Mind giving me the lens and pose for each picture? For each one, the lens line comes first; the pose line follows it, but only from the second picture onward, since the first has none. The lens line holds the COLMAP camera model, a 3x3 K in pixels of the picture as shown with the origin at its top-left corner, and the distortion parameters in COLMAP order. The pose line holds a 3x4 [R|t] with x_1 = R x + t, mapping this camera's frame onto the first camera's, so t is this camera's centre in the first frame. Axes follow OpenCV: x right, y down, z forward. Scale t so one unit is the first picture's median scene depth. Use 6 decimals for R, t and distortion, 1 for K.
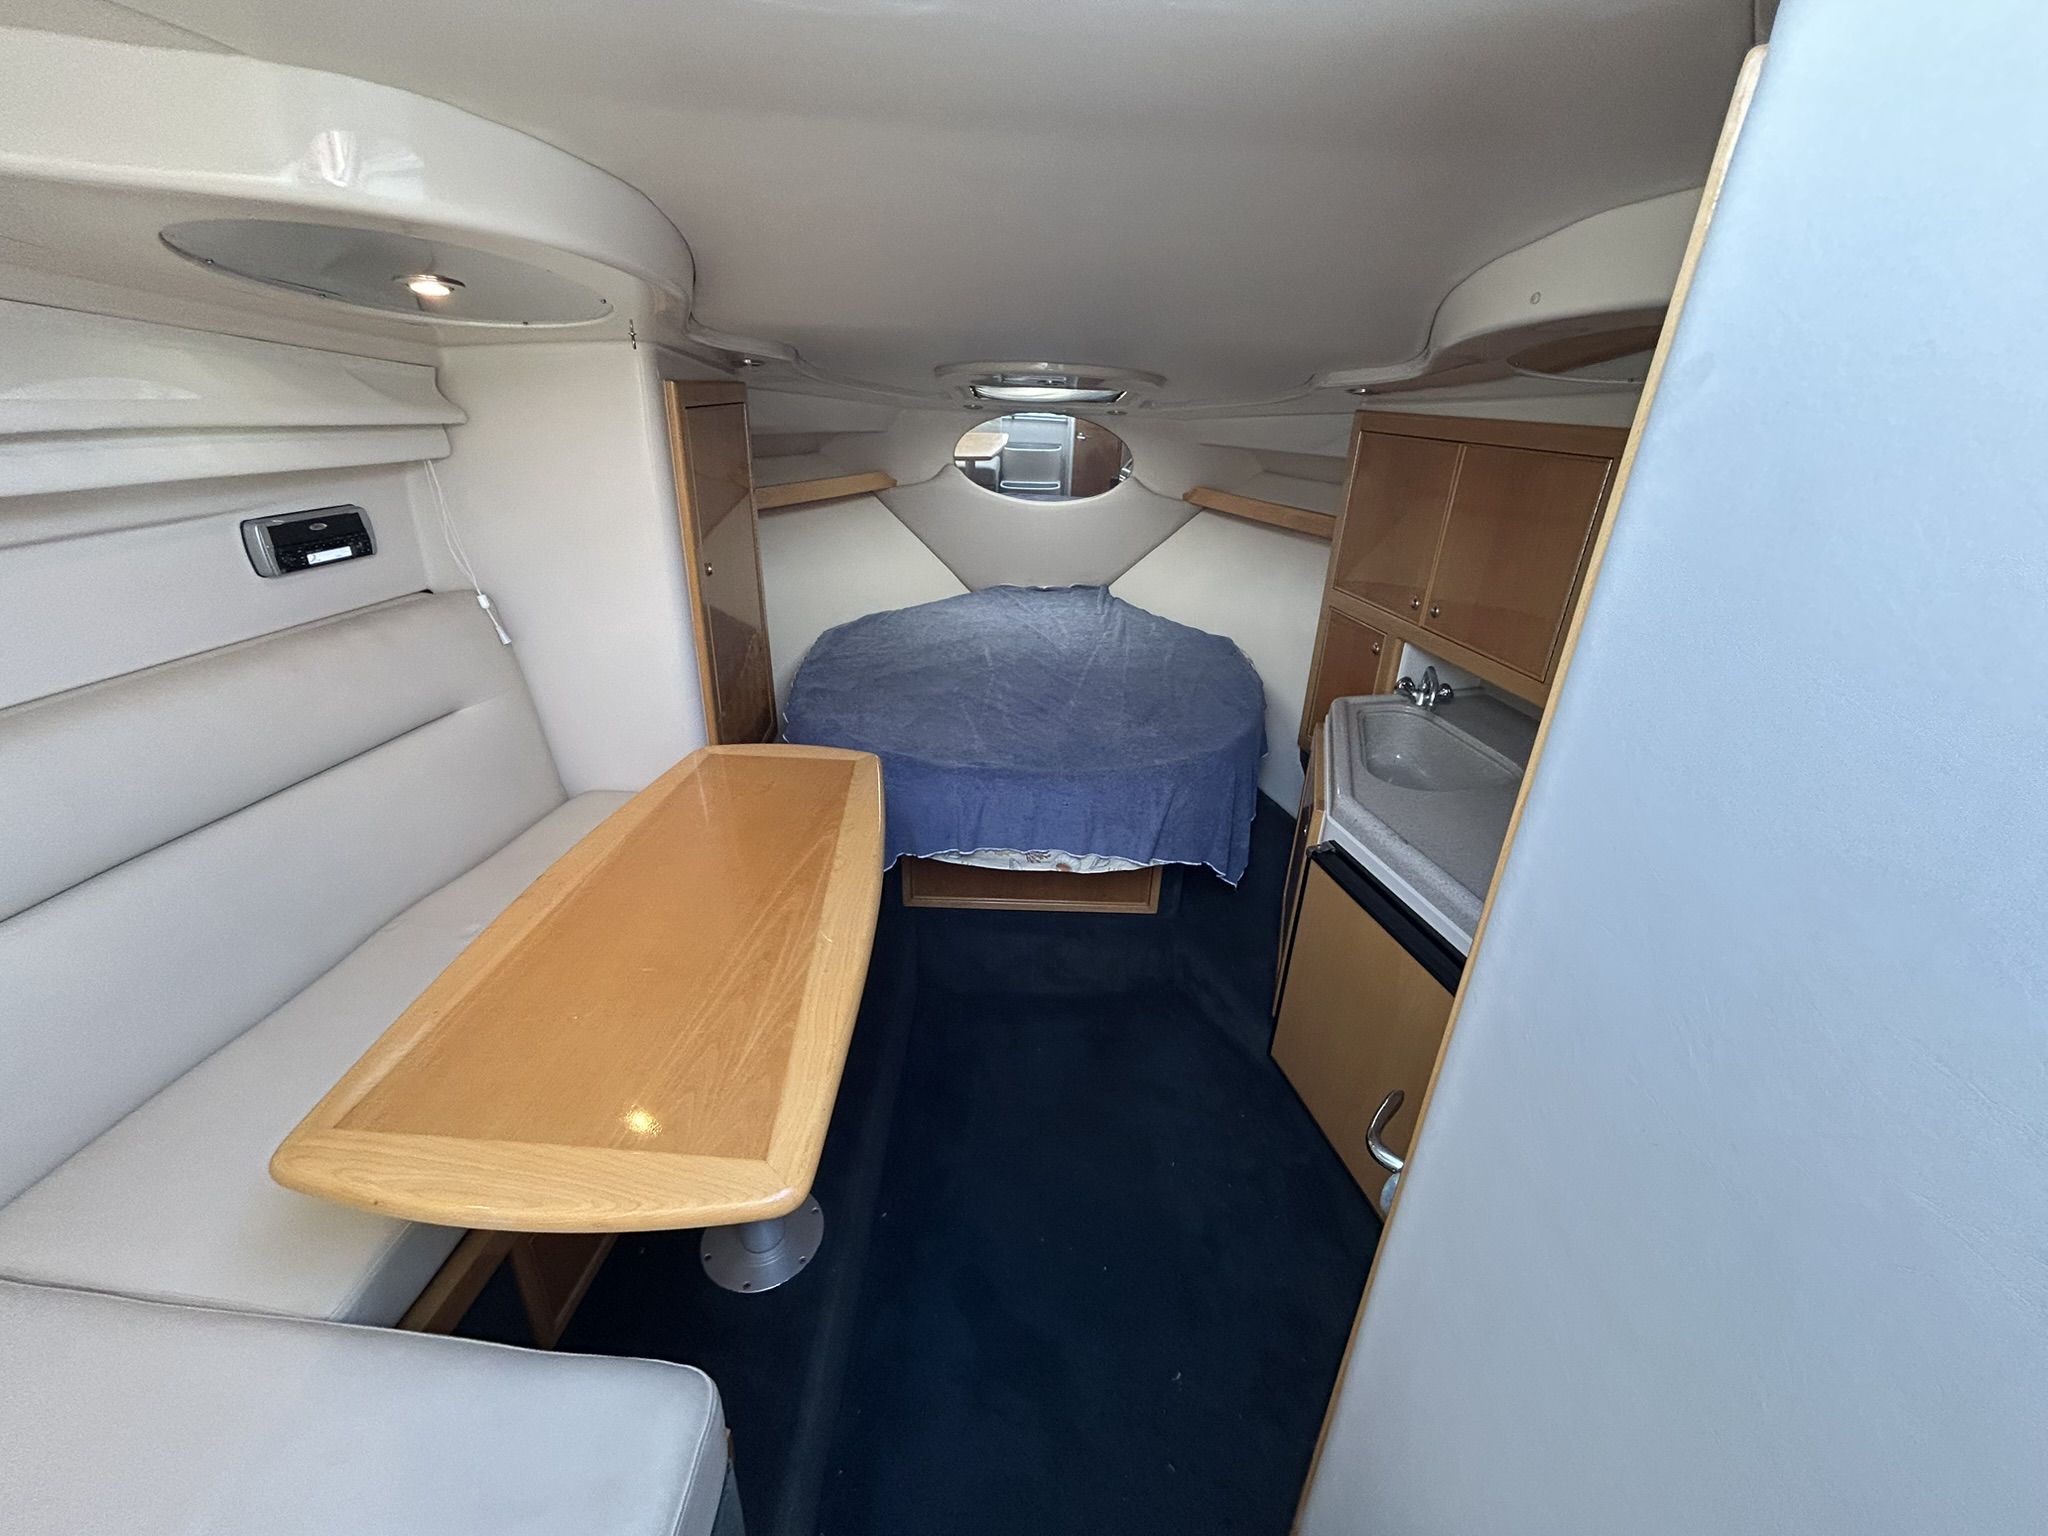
lens RADIAL K [[826.5, 0, 1024.0], [0, 826.5, 768.0], [0, 0, 1]] dist [-0.000166, 0.000022]
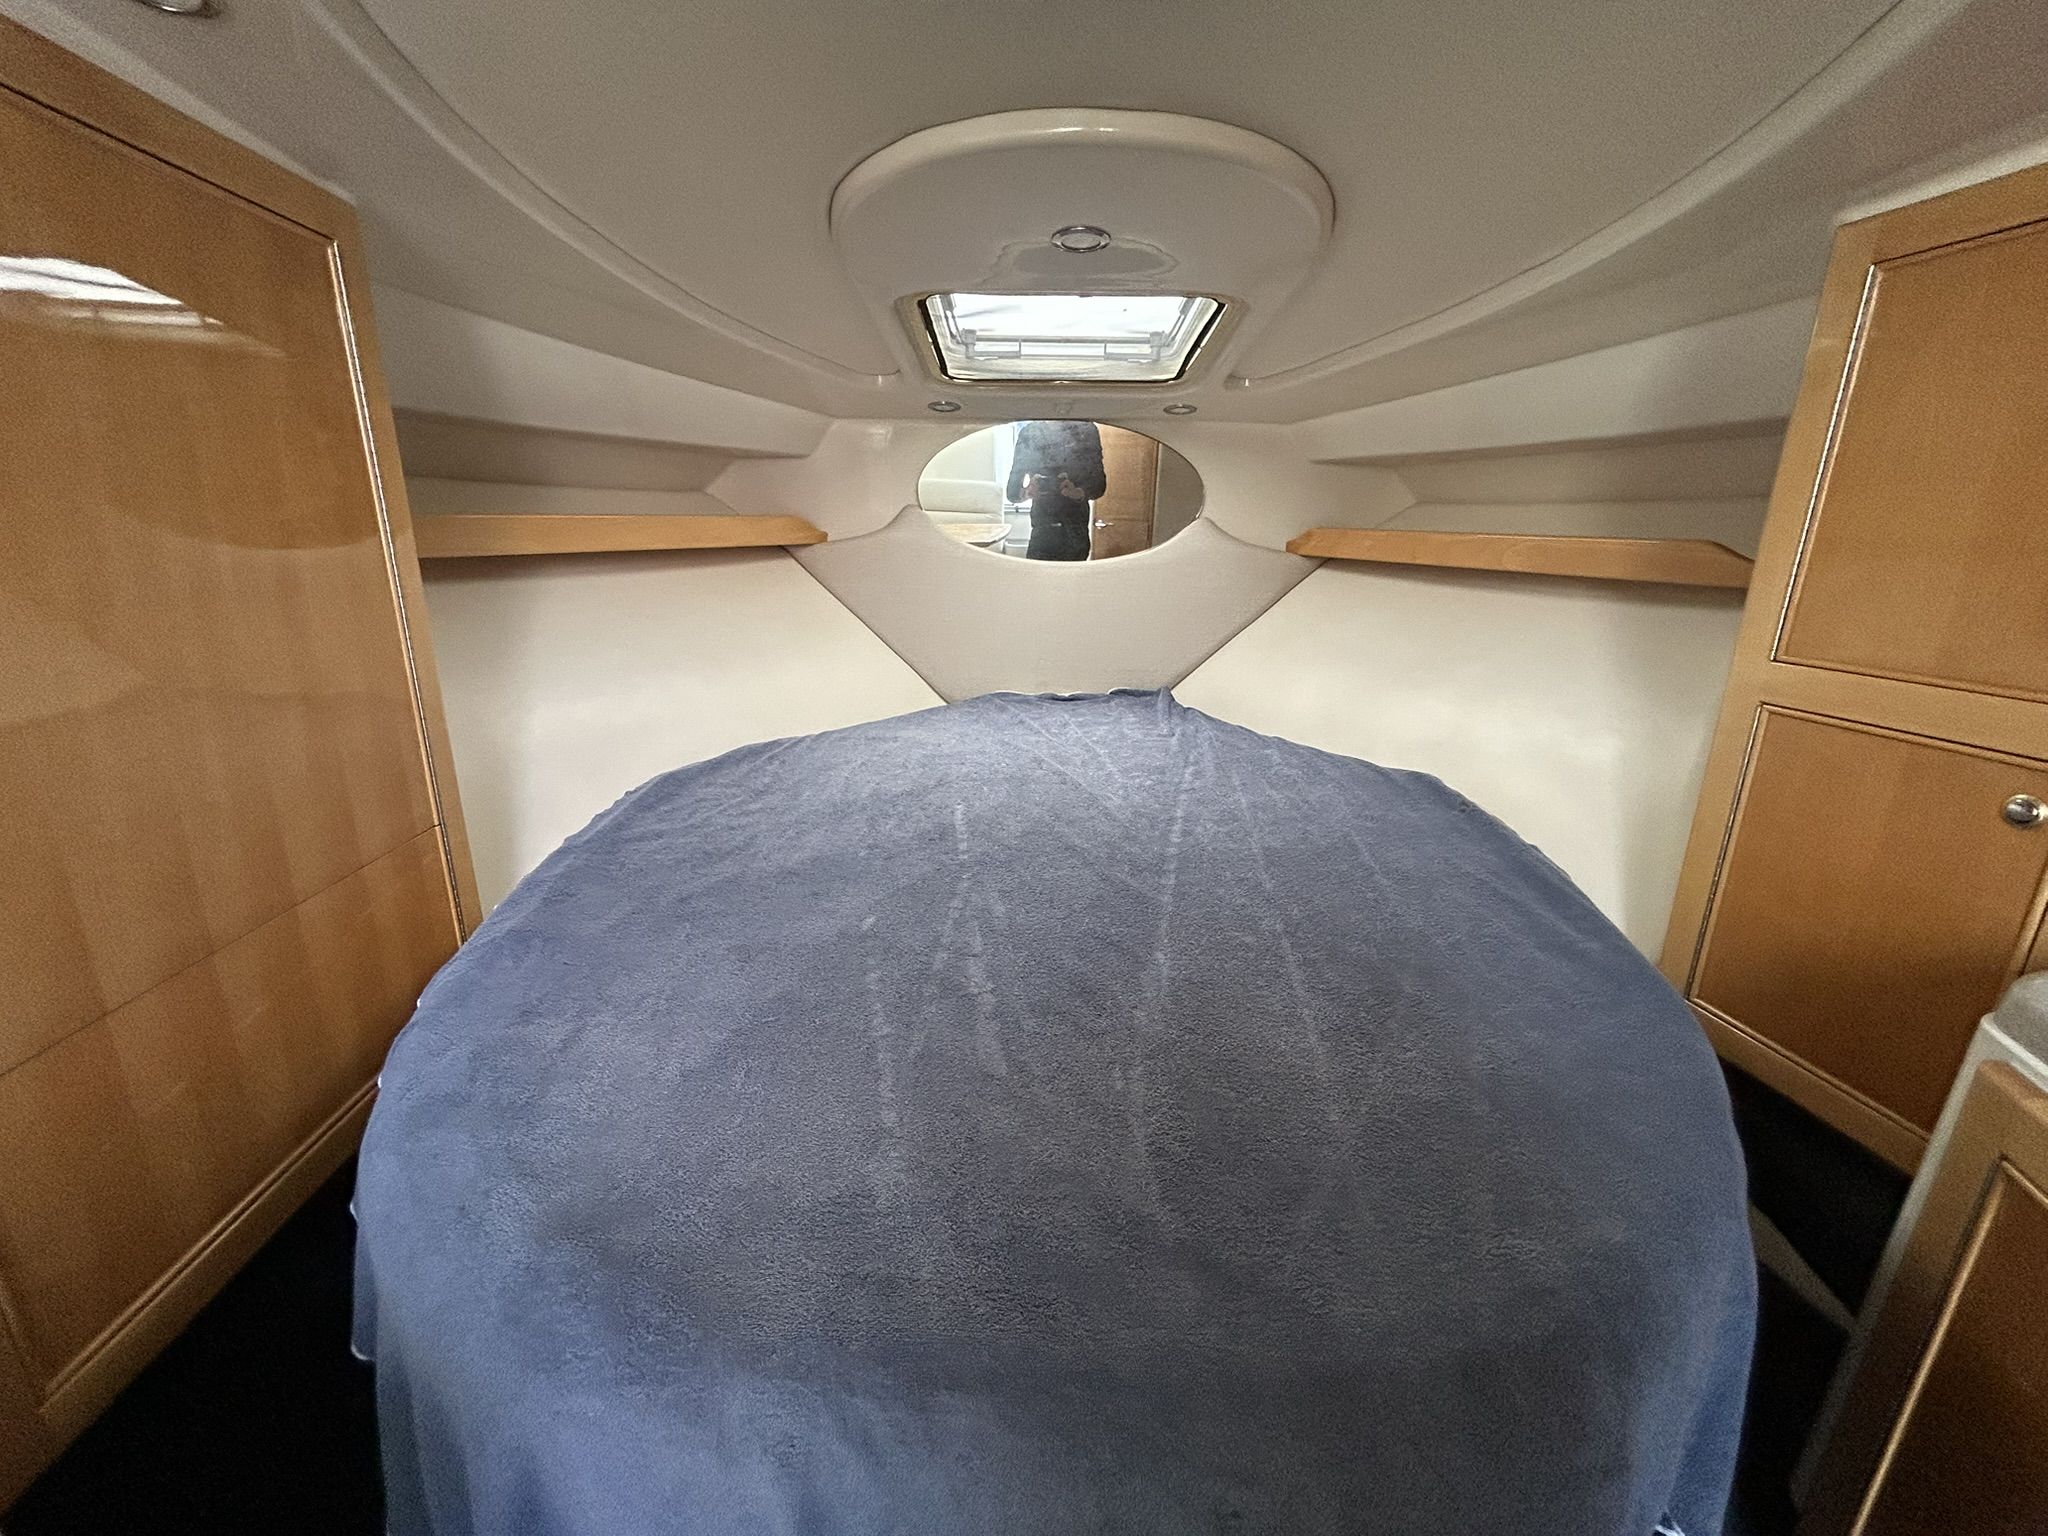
lens RADIAL K [[826.5, 0, 1024.0], [0, 826.5, 768.0], [0, 0, 1]] dist [-0.000166, 0.000022]
pose [[0.999662, -0.021298, -0.014892, 0.001215], [0.018842, 0.988638, -0.149131, -0.084292], [0.017899, 0.148800, 0.988705, 0.456723]]
